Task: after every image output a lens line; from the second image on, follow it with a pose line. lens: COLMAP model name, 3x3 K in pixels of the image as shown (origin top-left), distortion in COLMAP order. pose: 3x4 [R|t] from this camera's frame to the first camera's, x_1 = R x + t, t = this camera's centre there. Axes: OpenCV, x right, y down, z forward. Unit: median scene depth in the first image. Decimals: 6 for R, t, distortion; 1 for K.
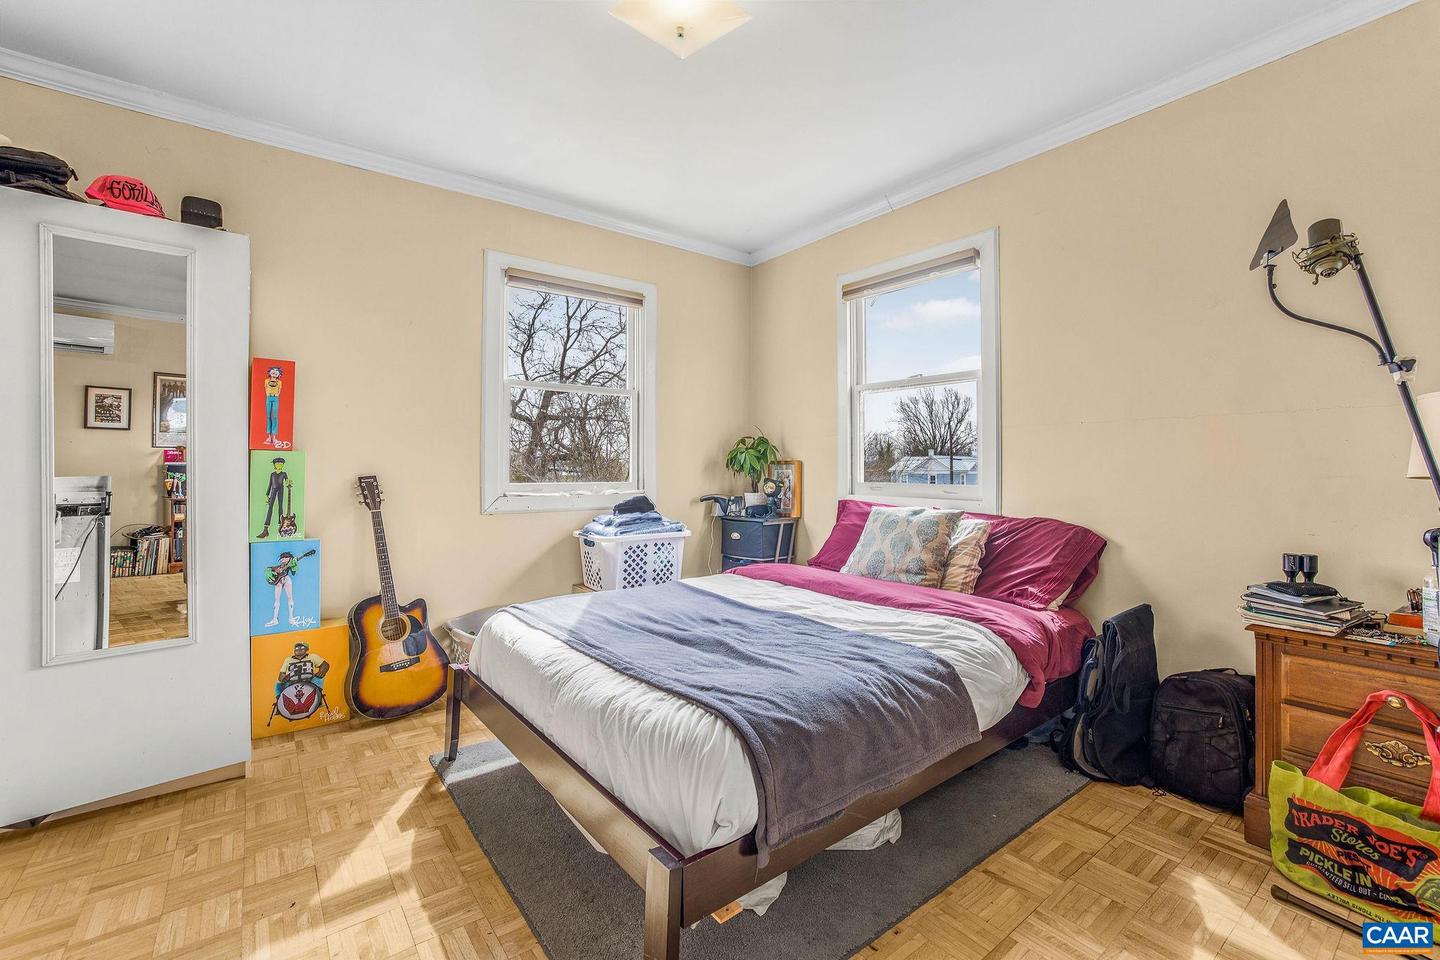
lens RADIAL K [[616.0, 0, 719.5], [0, 616.0, 464.3], [0, 0, 1]] dist [-0.026484, 0.000391]
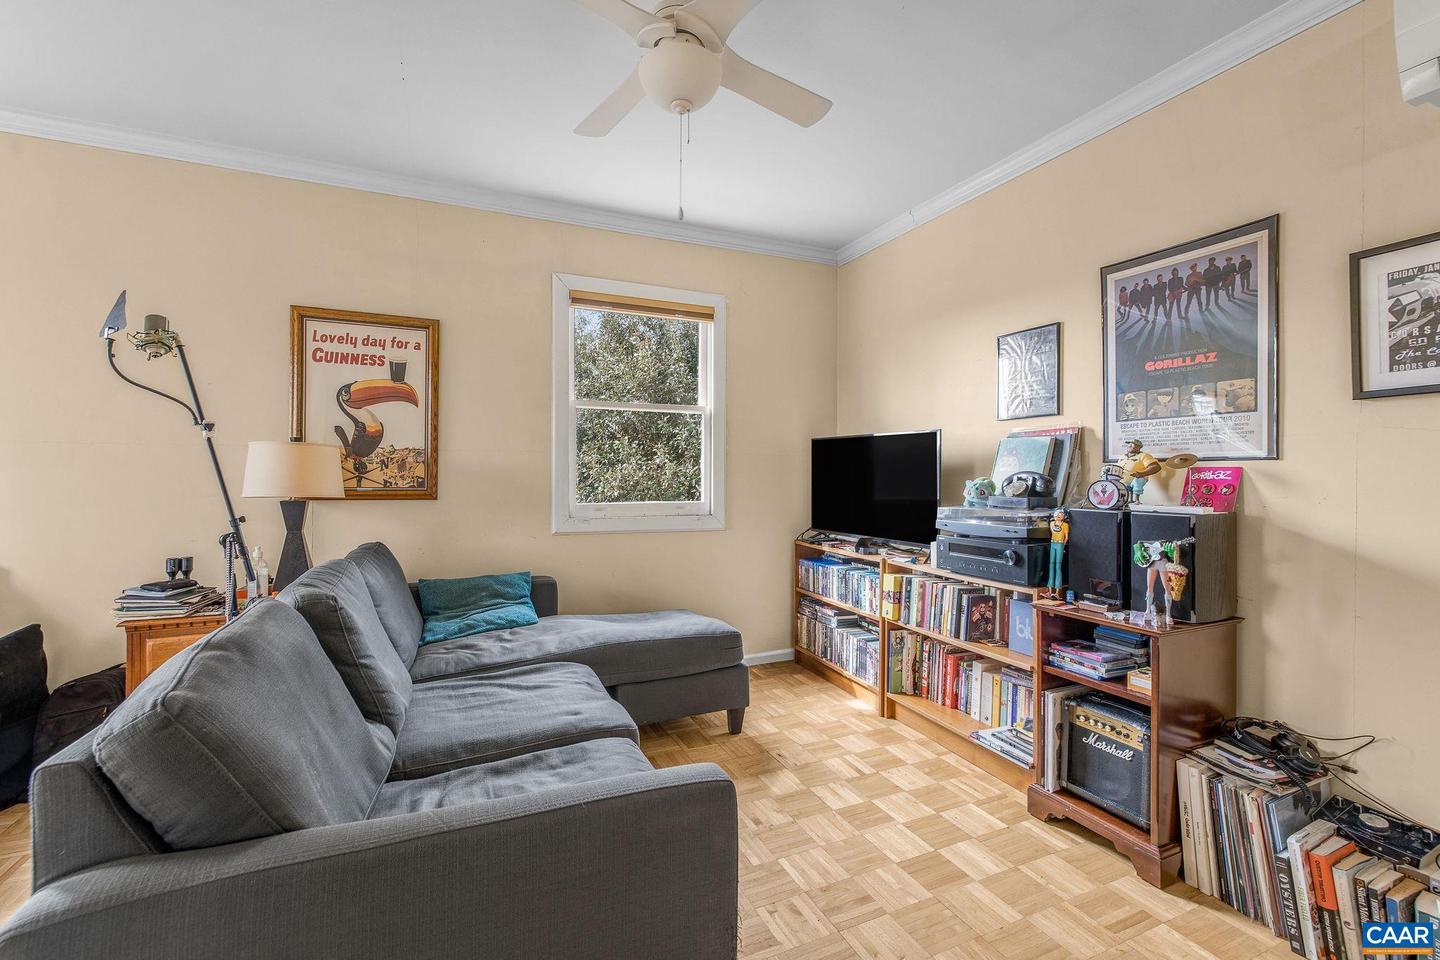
lens RADIAL K [[626.1, 0, 723.9], [0, 626.1, 472.6], [0, 0, 1]] dist [0.003304, 0.000092]
pose [[0.239955, -0.001165, 0.970783, -0.038826], [-0.010732, 0.999935, 0.003852, -0.036328], [-0.970725, -0.011343, 0.239927, -0.331573]]
